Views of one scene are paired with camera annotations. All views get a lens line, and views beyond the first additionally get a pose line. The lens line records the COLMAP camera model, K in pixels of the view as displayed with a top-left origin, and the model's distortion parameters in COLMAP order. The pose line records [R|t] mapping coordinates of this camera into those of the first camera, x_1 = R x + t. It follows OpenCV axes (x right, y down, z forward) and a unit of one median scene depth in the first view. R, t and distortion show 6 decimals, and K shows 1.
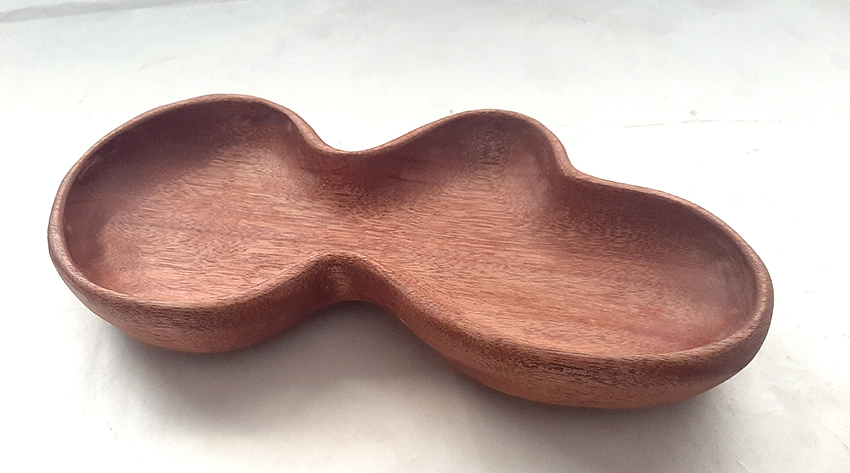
lens RADIAL K [[666.8, 0, 424.6], [0, 666.8, 238.0], [0, 0, 1]] dist [0.039227, -0.007464]
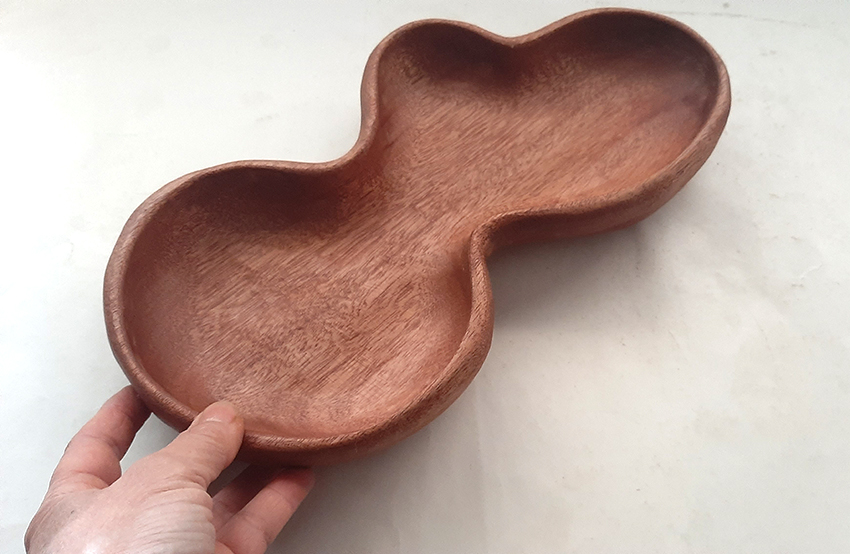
lens RADIAL K [[649.6, 0, 425.2], [0, 649.6, 277.2], [0, 0, 1]] dist [0.012752, 0.000396]
pose [[0.594574, -0.688466, 0.415327, -0.563631], [0.541592, 0.724715, 0.425989, -0.344207], [-0.594272, -0.028344, 0.803764, 0.223312]]
